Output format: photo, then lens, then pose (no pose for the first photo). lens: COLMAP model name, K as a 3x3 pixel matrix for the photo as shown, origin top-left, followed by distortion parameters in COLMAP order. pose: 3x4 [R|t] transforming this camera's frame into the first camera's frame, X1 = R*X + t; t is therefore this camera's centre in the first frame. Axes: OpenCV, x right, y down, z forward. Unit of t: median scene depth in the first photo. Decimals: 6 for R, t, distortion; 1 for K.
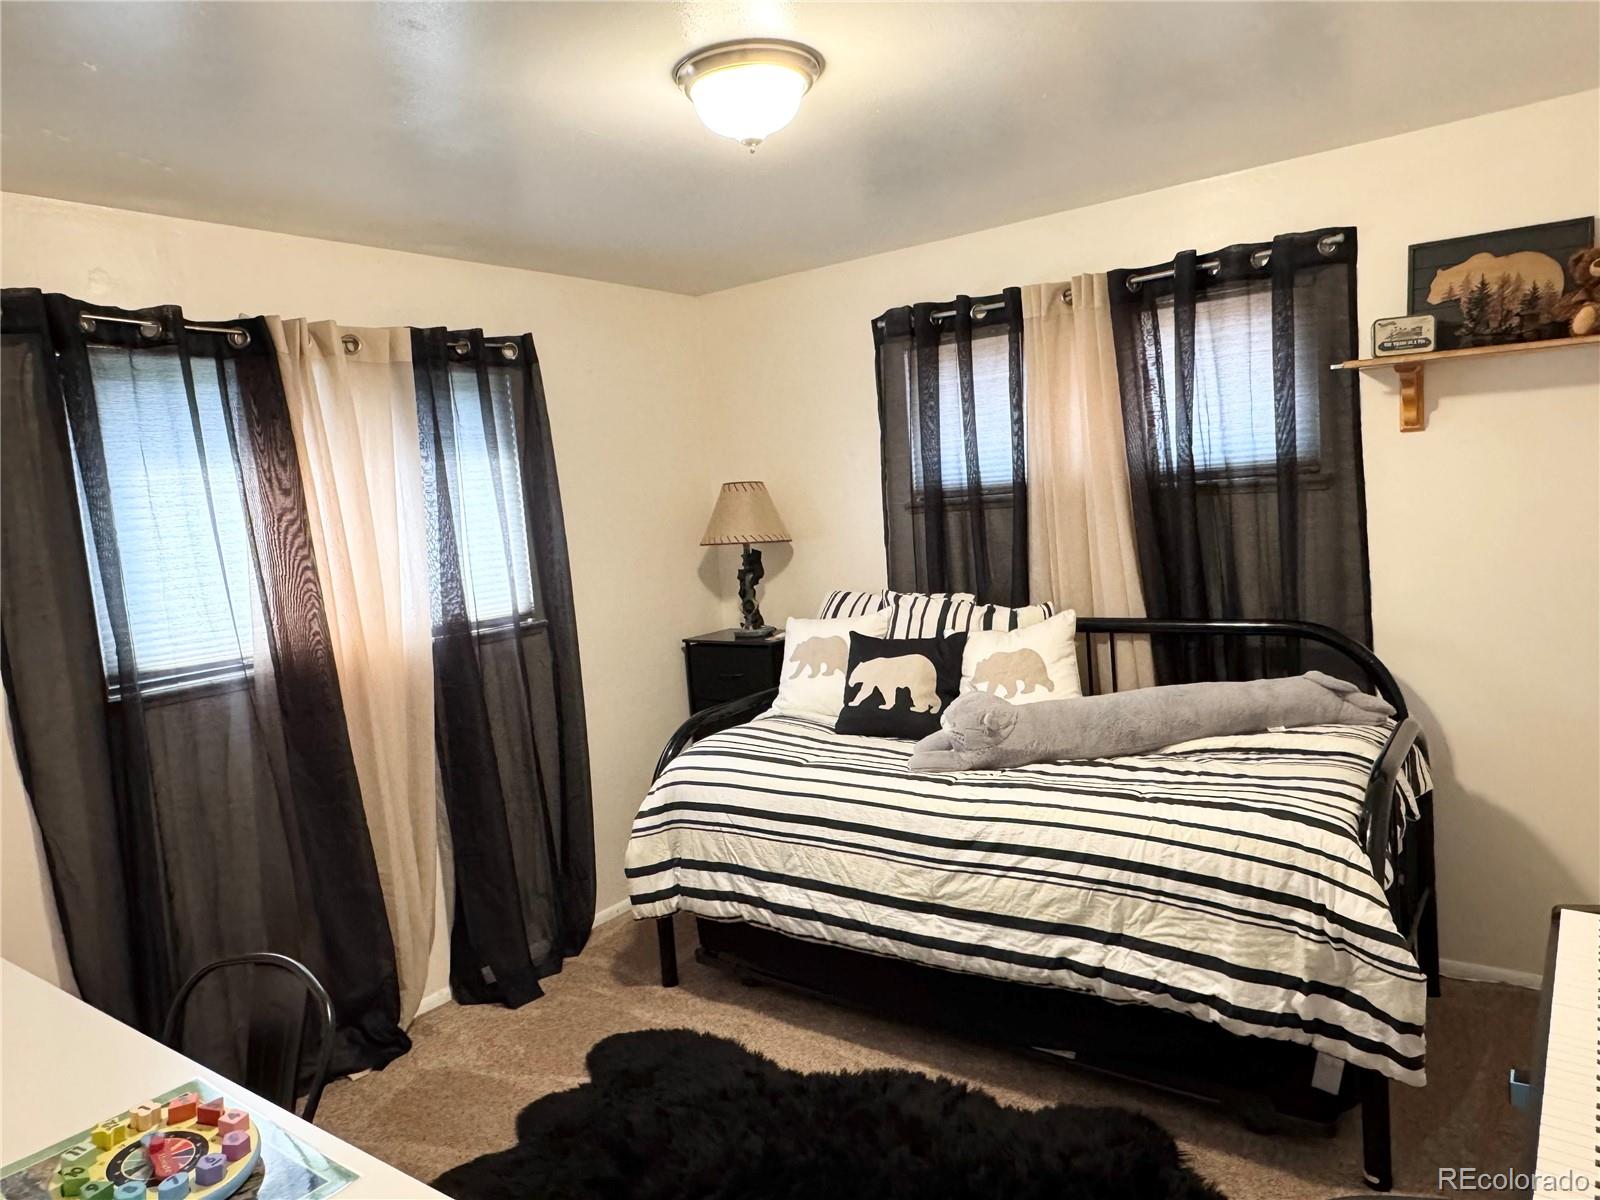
lens RADIAL K [[1083.1, 0, 799.8], [0, 1083.1, 603.9], [0, 0, 1]] dist [-0.005956, -0.002623]
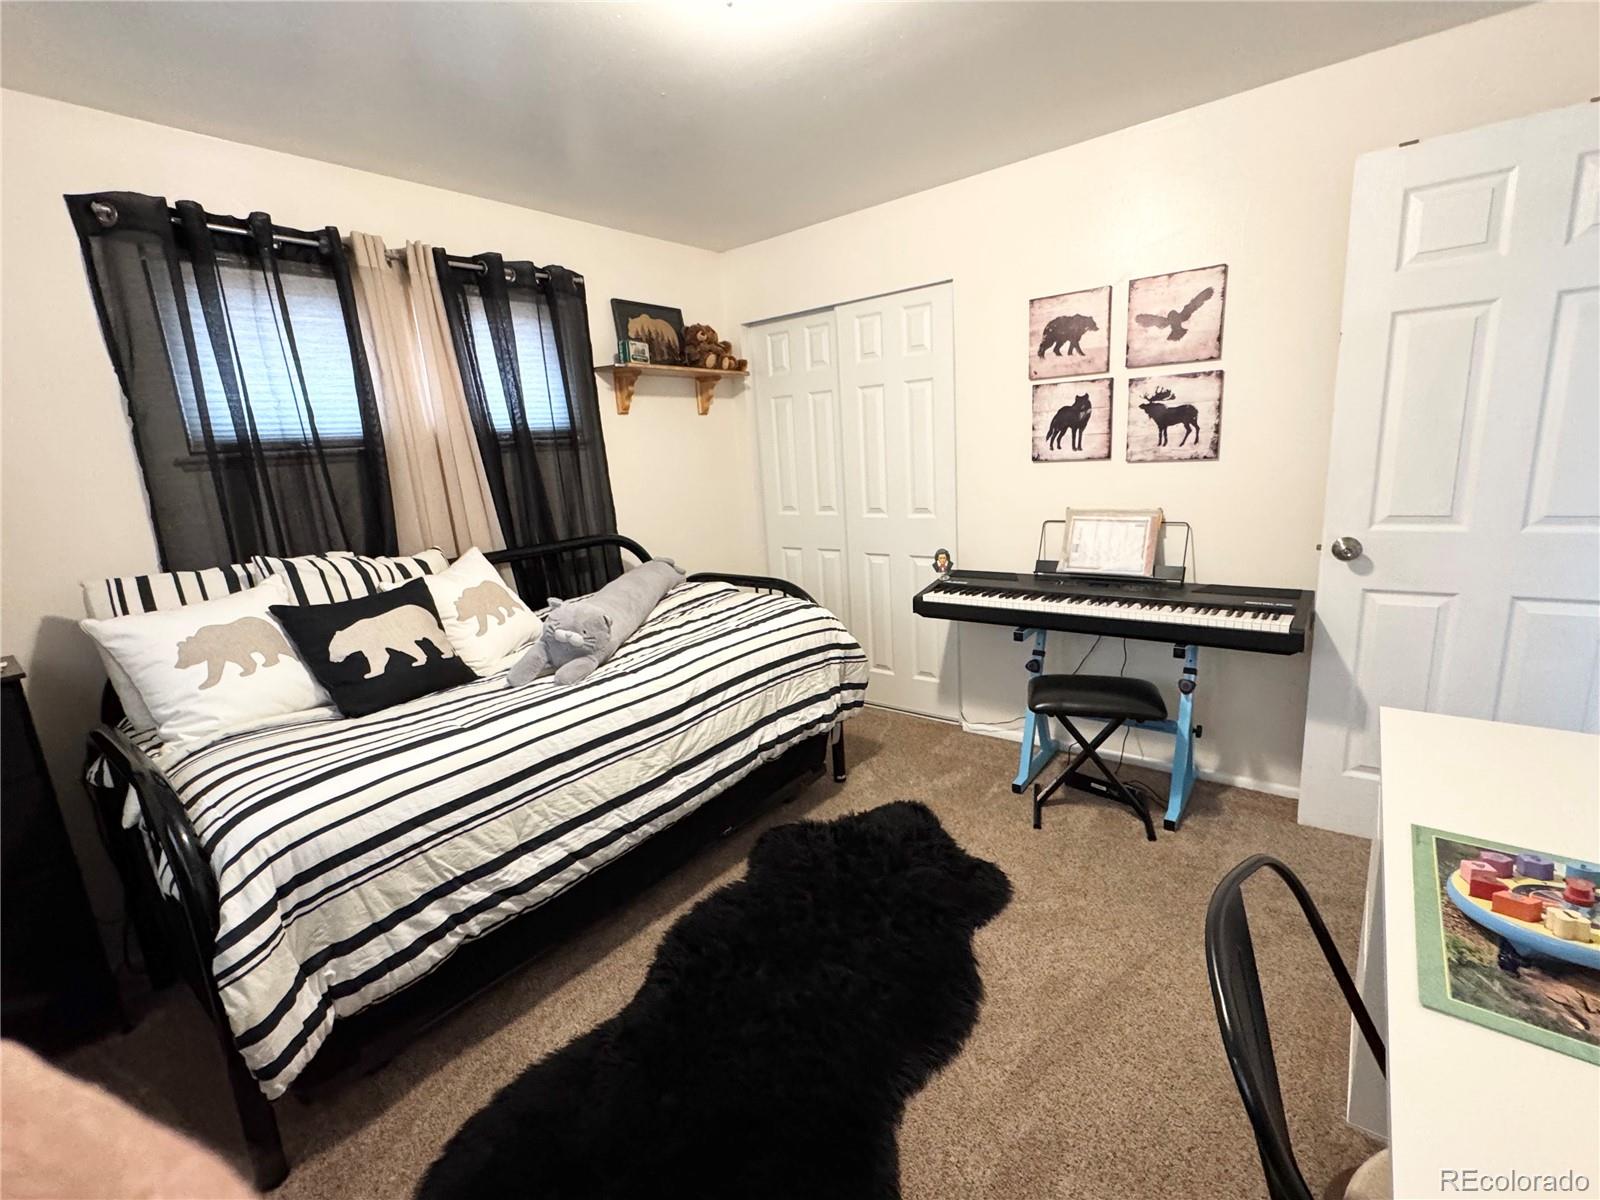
lens RADIAL K [[706.2, 0, 799.7], [0, 706.2, 601.0], [0, 0, 1]] dist [-0.000942, -0.000302]
pose [[0.037022, -0.141350, 0.989267, -0.551426], [0.168326, 0.976683, 0.133252, 0.021808], [-0.985036, 0.161586, 0.059952, 0.730989]]
